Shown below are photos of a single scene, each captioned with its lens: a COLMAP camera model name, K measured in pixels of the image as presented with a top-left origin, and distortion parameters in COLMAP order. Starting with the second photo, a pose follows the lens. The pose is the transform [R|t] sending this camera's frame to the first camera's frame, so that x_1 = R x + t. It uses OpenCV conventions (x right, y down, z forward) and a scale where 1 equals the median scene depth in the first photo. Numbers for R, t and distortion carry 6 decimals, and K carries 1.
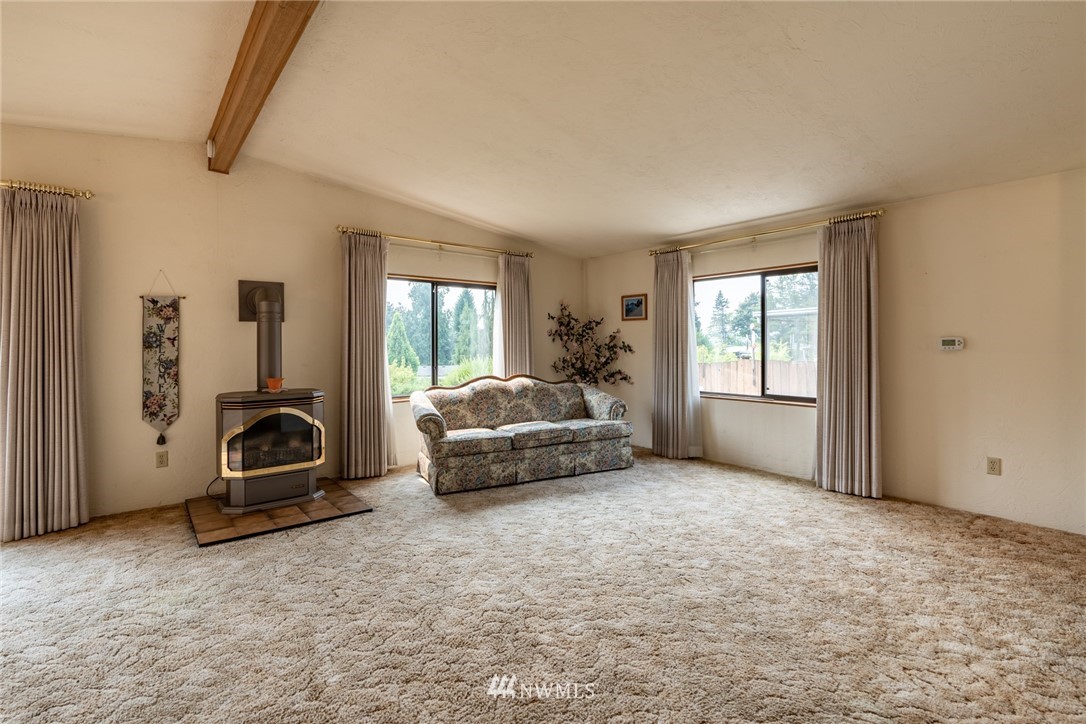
lens RADIAL K [[502.0, 0, 543.0], [0, 502.0, 343.6], [0, 0, 1]] dist [-0.008329, 0.000201]
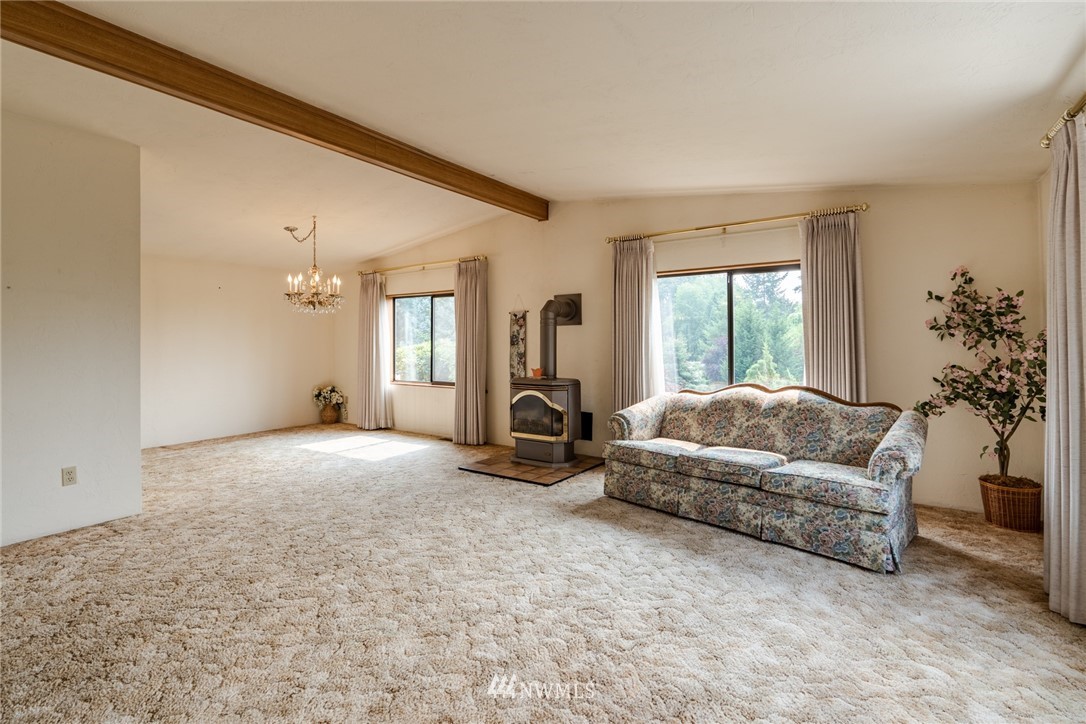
lens RADIAL K [[502.0, 0, 543.0], [0, 502.0, 343.6], [0, 0, 1]] dist [-0.008329, 0.000201]
pose [[0.278708, 0.005064, -0.960362, 0.704121], [0.003506, 0.999974, 0.006291, -0.004926], [0.960369, -0.005120, 0.278683, 0.603329]]
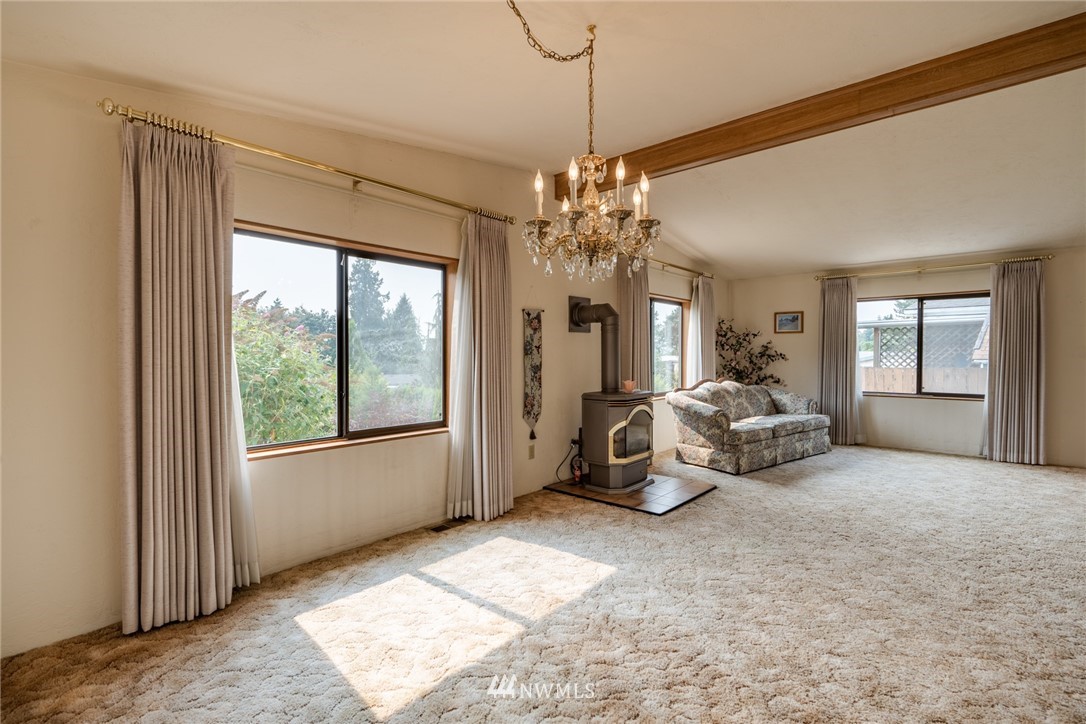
lens RADIAL K [[493.4, 0, 543.0], [0, 493.4, 362.0], [0, 0, 1]] dist [-0.002567, -0.000122]
pose [[0.987855, -0.000805, 0.155375, -0.862088], [-0.001933, 0.999846, 0.017470, 0.004953], [-0.155365, -0.017558, 0.987701, -0.113783]]
